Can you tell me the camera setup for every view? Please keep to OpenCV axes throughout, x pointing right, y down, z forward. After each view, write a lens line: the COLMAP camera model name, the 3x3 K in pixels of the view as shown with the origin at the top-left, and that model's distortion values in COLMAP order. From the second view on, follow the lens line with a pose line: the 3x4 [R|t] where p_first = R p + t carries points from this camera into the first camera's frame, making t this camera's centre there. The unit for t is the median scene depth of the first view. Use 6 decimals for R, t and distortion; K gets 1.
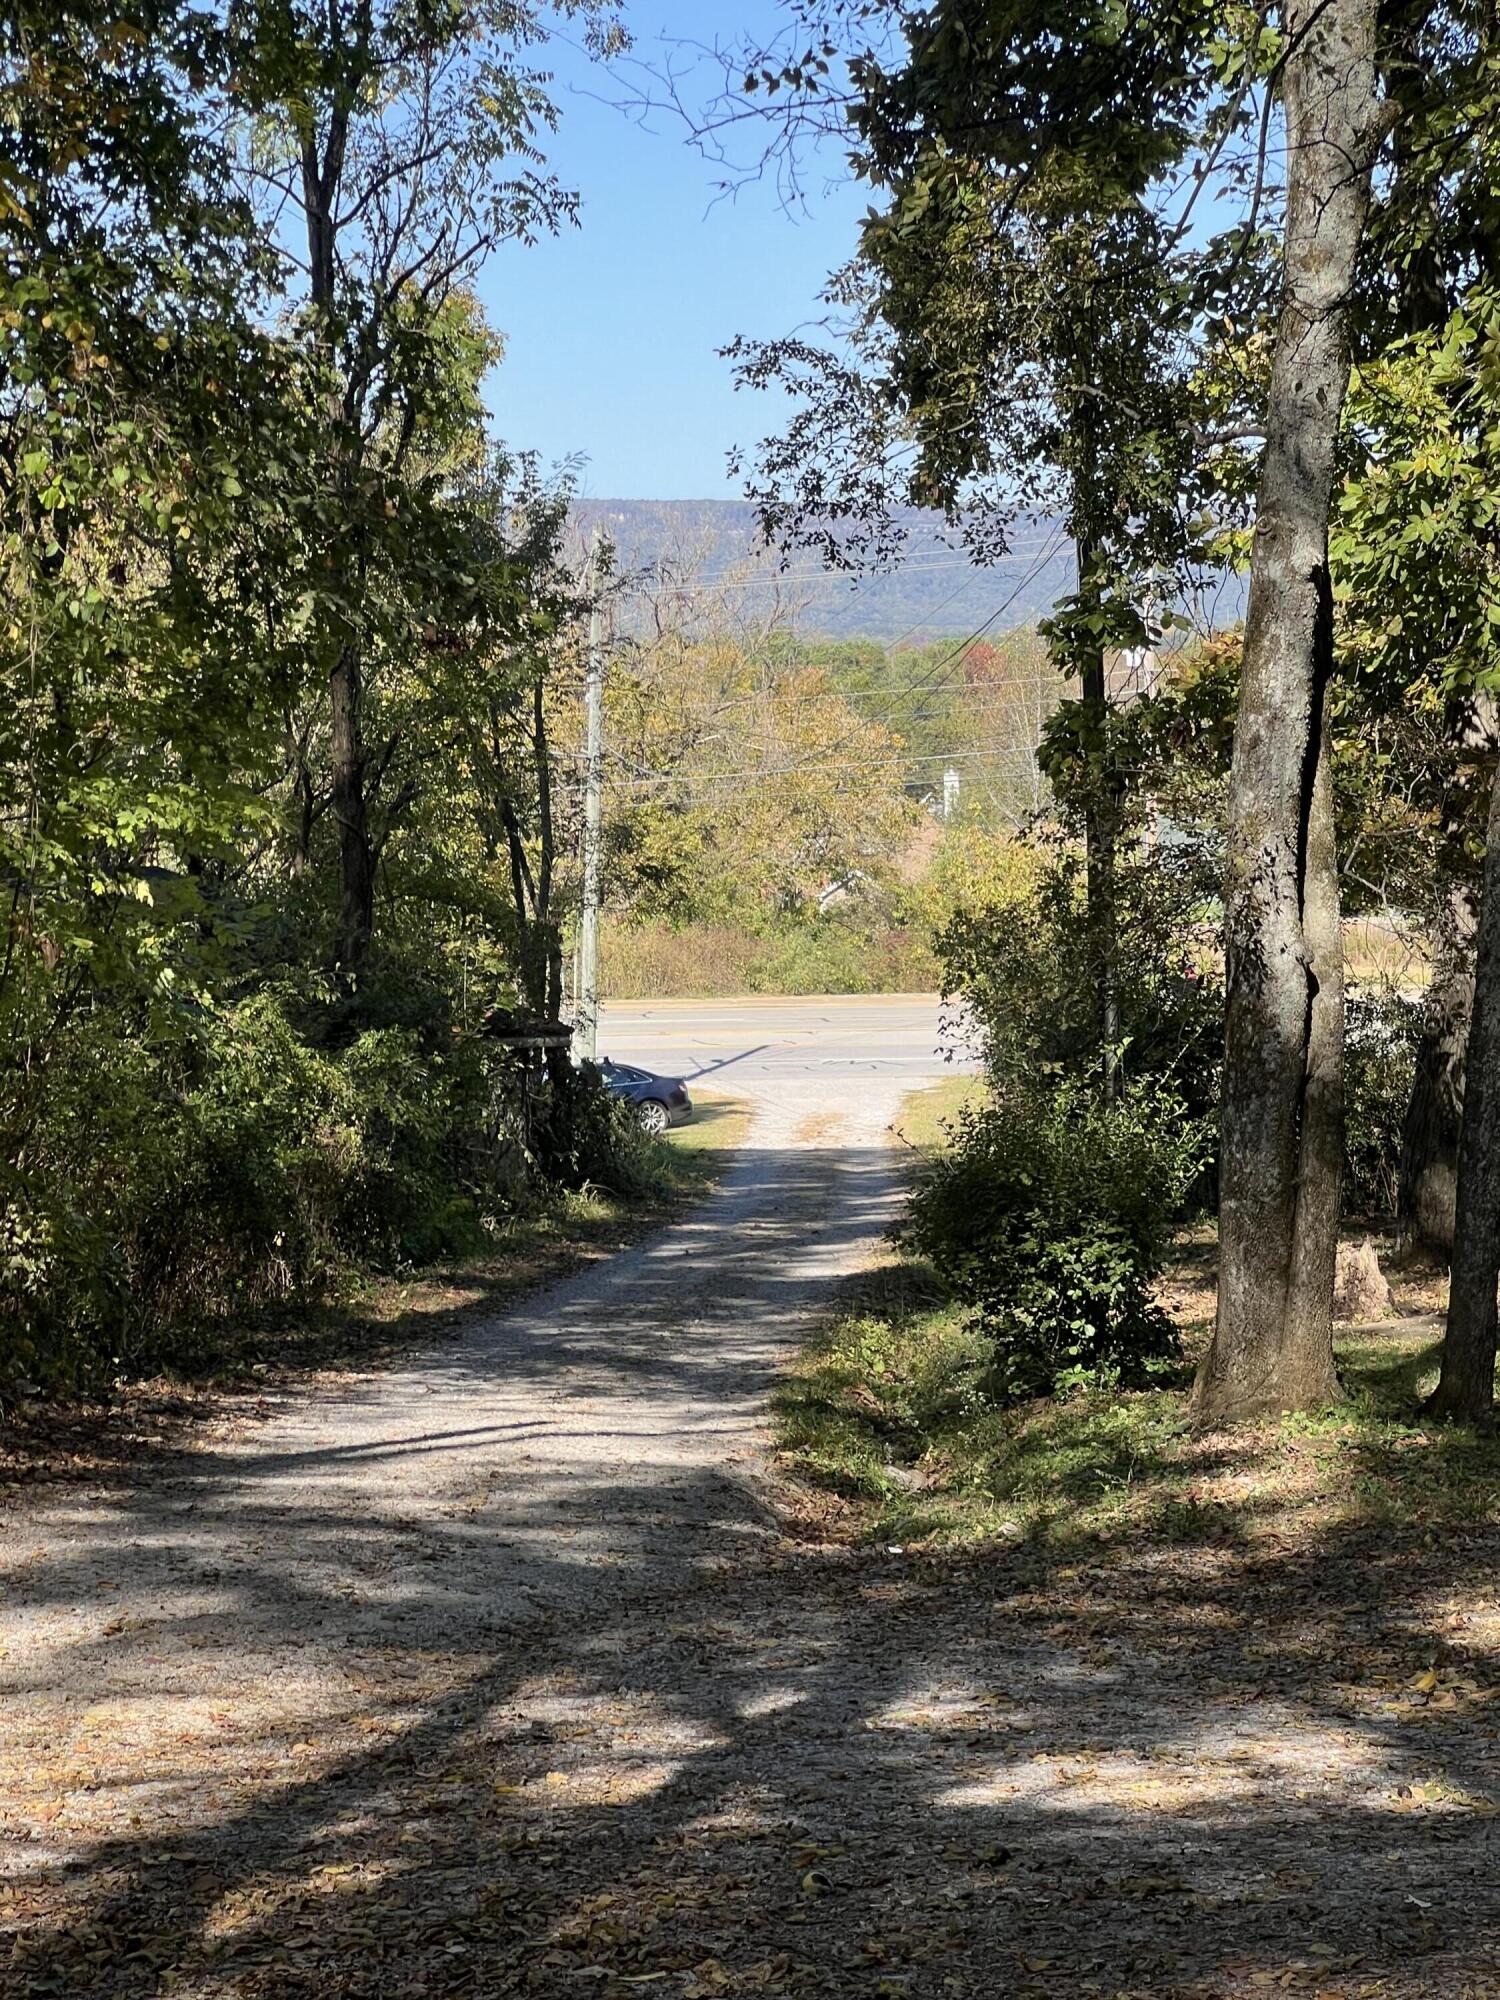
lens RADIAL K [[4873.5, 0, 750.0], [0, 4873.5, 1000.0], [0, 0, 1]] dist [-0.026516, 5.010554]
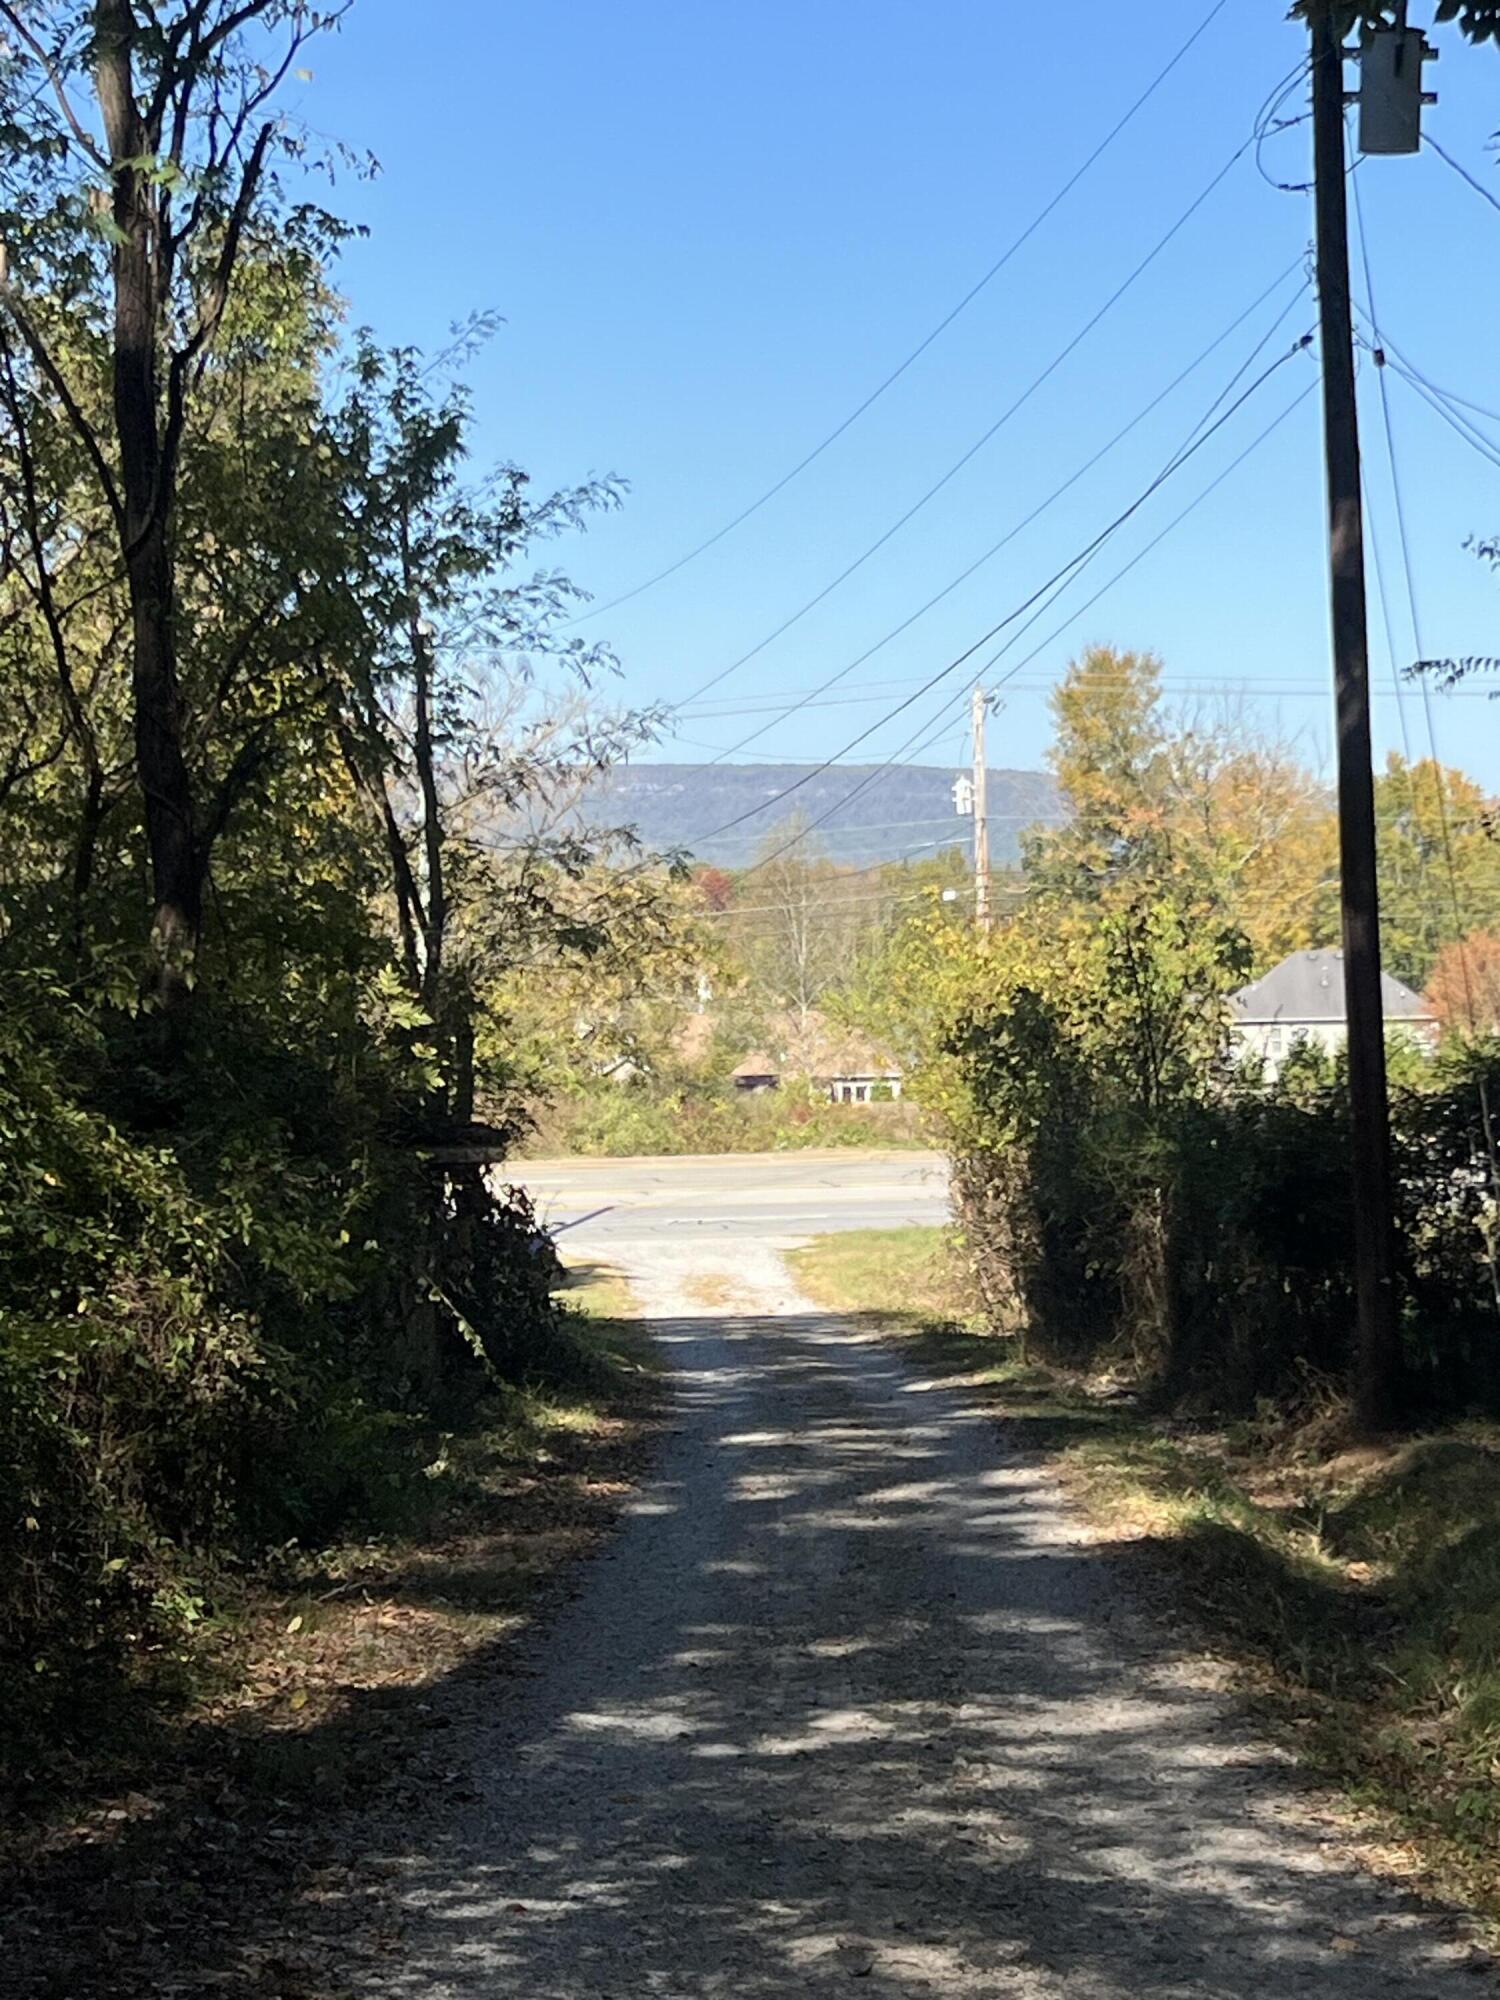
lens RADIAL K [[4199.1, 0, 750.0], [0, 4199.1, 1000.0], [0, 0, 1]] dist [0.292726, 0.000468]
pose [[0.998104, -0.009346, 0.060841, -0.067046], [0.012069, 0.998935, -0.044544, 0.023828], [-0.060360, 0.045194, 0.997153, 0.759516]]
